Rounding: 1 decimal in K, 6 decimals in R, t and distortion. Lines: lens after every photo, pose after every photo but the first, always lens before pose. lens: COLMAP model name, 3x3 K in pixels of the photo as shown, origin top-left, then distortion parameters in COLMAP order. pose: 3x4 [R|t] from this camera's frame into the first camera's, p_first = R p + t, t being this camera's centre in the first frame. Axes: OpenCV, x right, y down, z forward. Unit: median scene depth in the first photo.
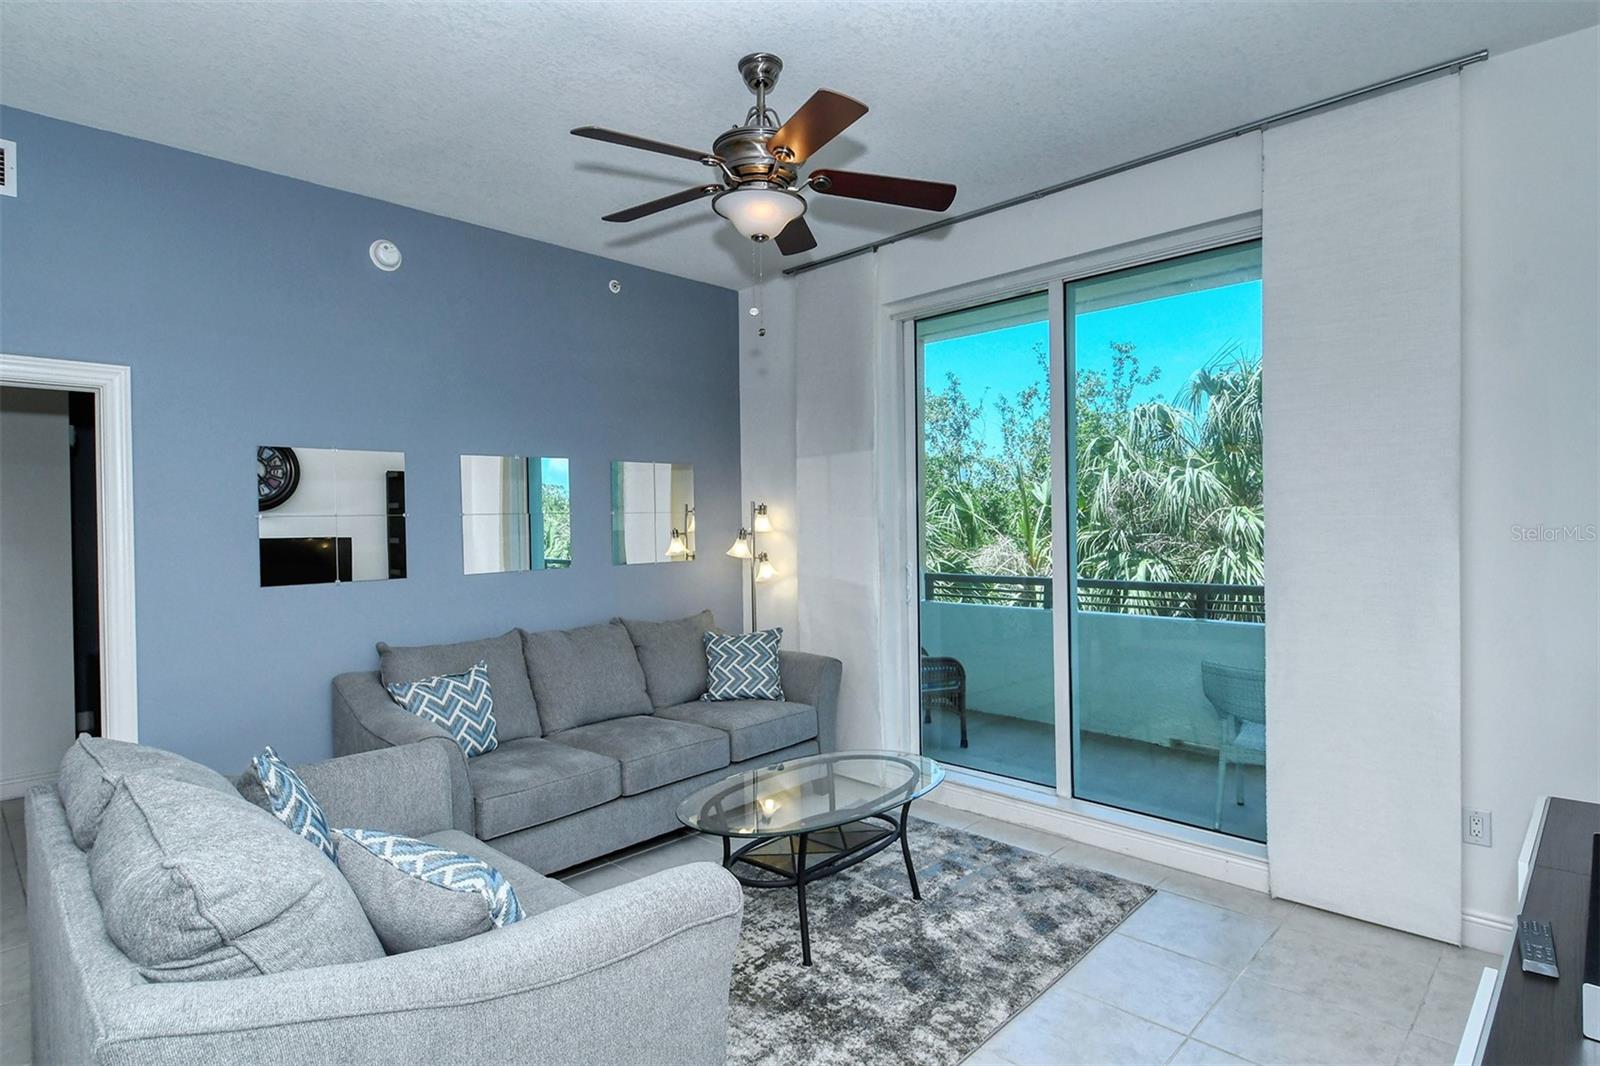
lens RADIAL K [[829.8, 0, 795.2], [0, 829.8, 524.2], [0, 0, 1]] dist [0.027130, -0.022041]
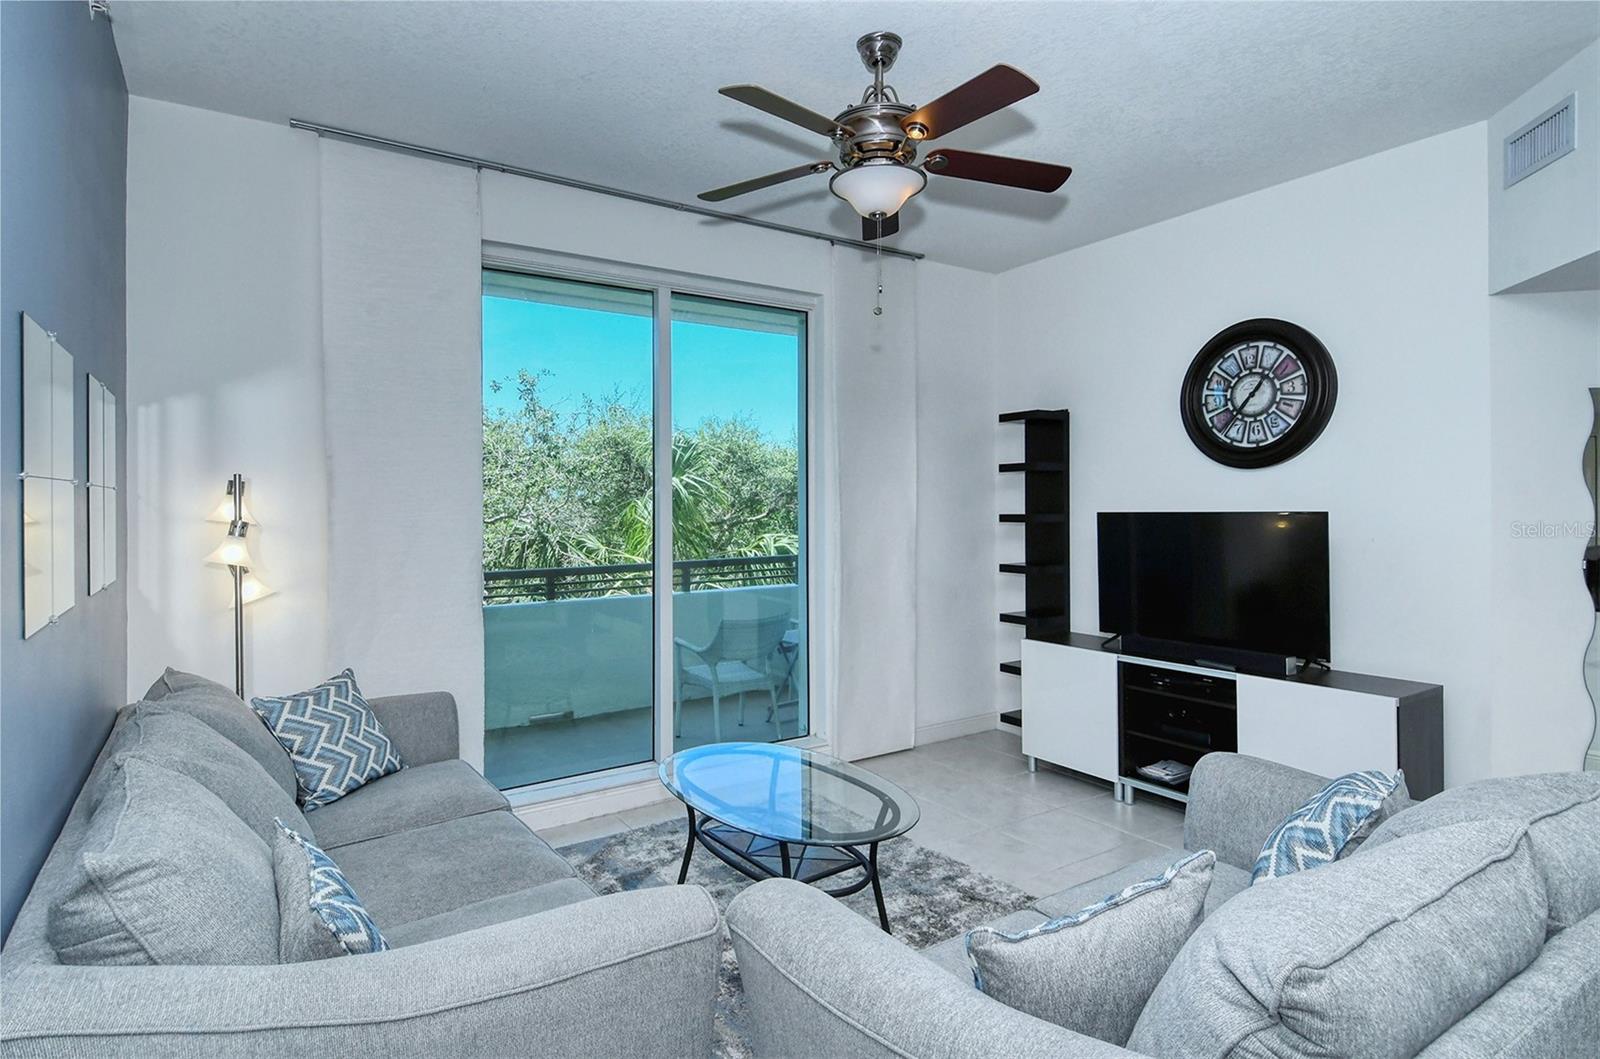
lens RADIAL K [[835.2, 0, 793.8], [0, 835.2, 507.0], [0, 0, 1]] dist [0.028098, -0.023552]
pose [[0.205193, 0.012925, 0.978636, -0.556326], [0.008934, 0.999846, -0.015078, 0.008603], [-0.978681, 0.011837, 0.205046, 0.485318]]
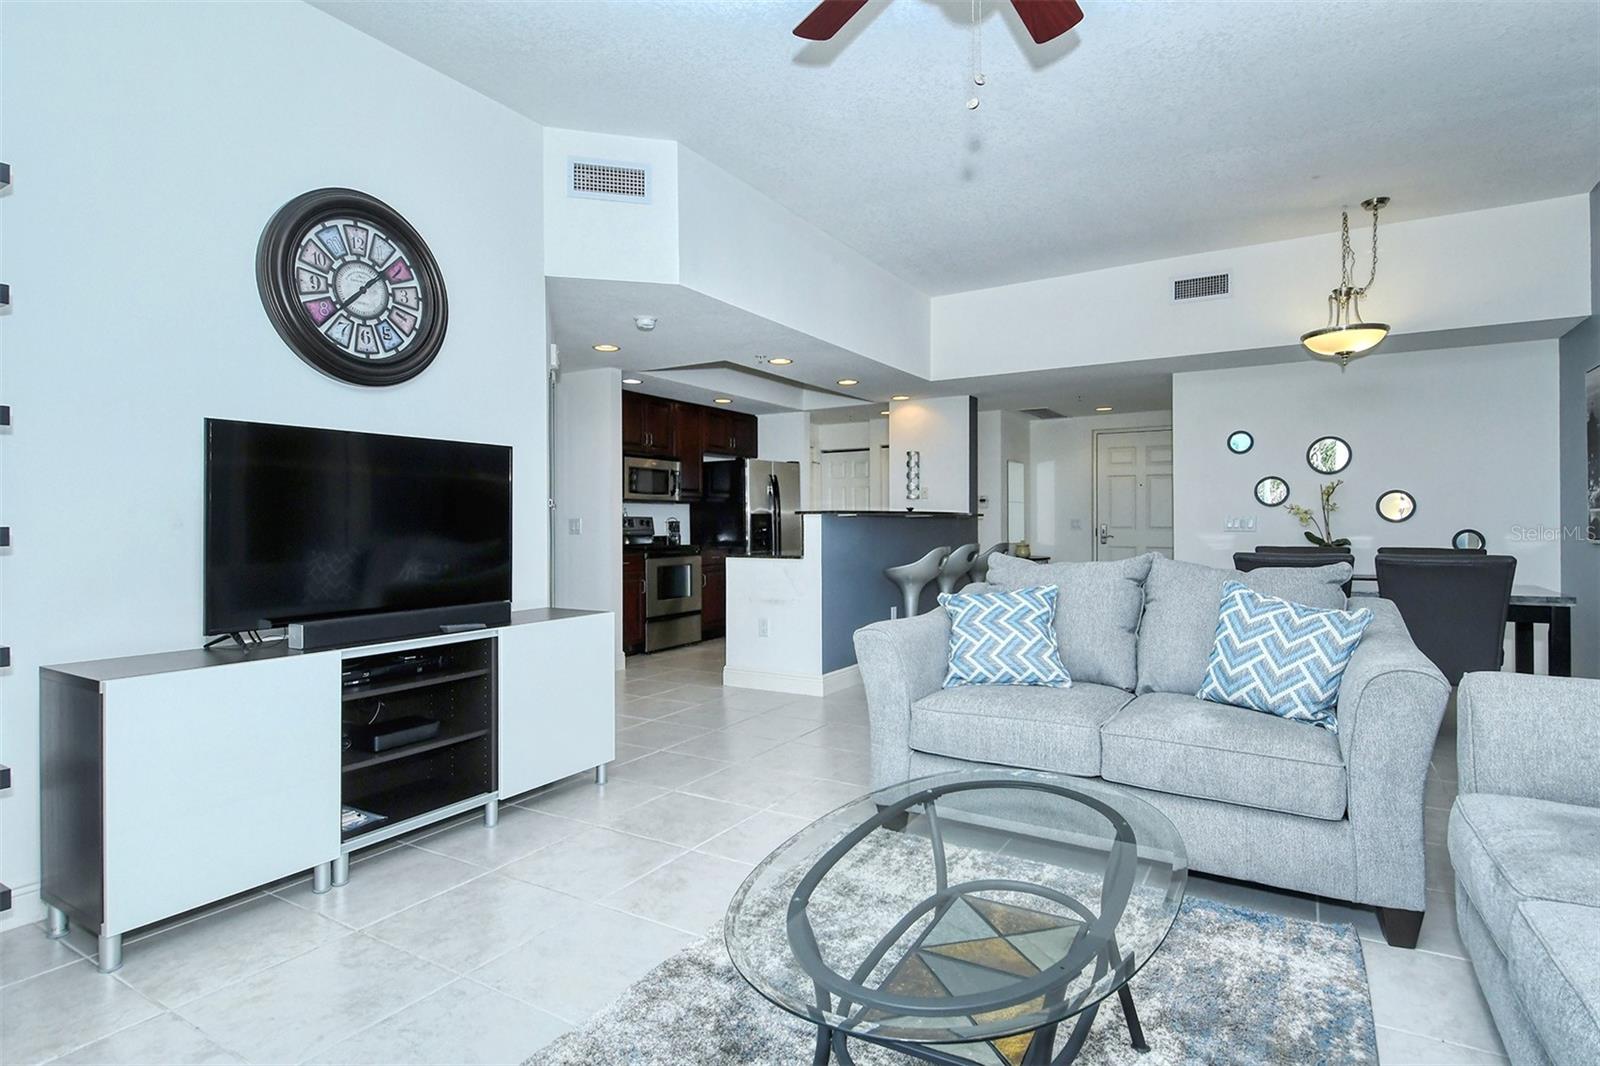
lens RADIAL K [[829.8, 0, 795.2], [0, 829.8, 524.2], [0, 0, 1]] dist [0.027130, -0.022041]
pose [[-0.973858, 0.018545, -0.226398, 0.149240], [0.016929, 0.999815, 0.009078, 0.066389], [0.226524, 0.005008, -0.973993, 0.897084]]
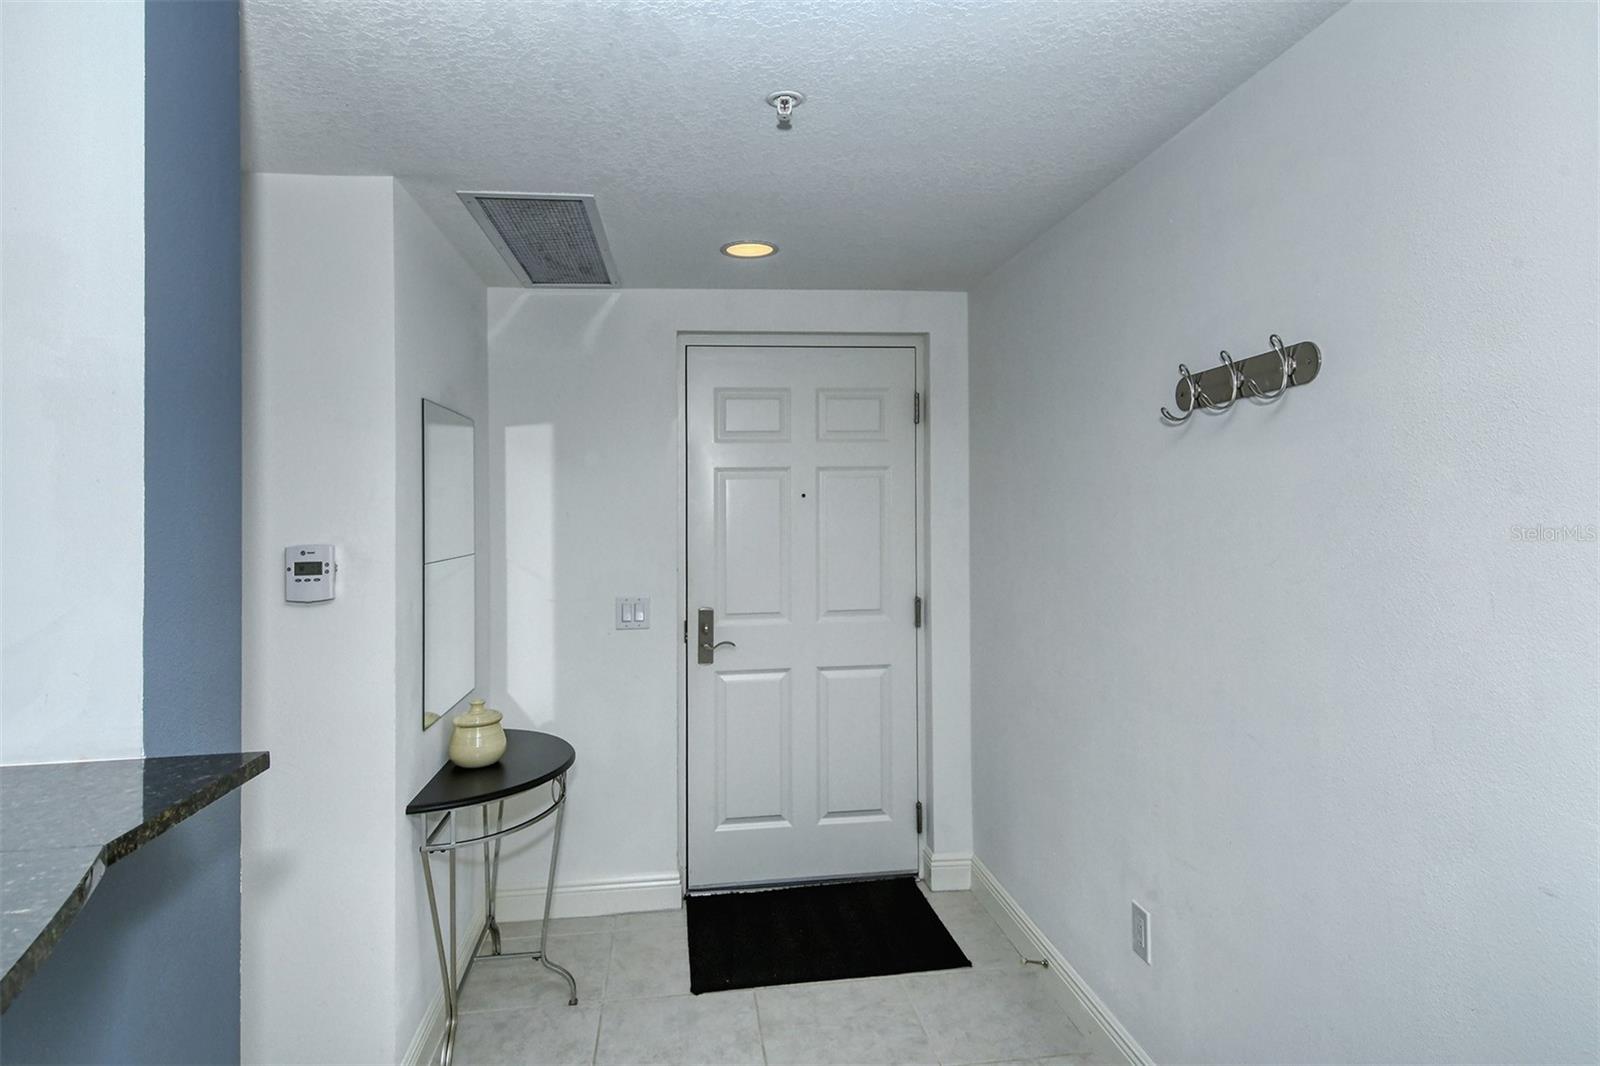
lens RADIAL K [[886.4, 0, 799.7], [0, 886.4, 486.9], [0, 0, 1]] dist [0.000097, -0.000028]
pose [[-0.617163, 0.006741, -0.786806, -0.439099], [0.025553, 0.999608, -0.011479, 0.011803], [0.786420, -0.027190, -0.617094, -0.261967]]
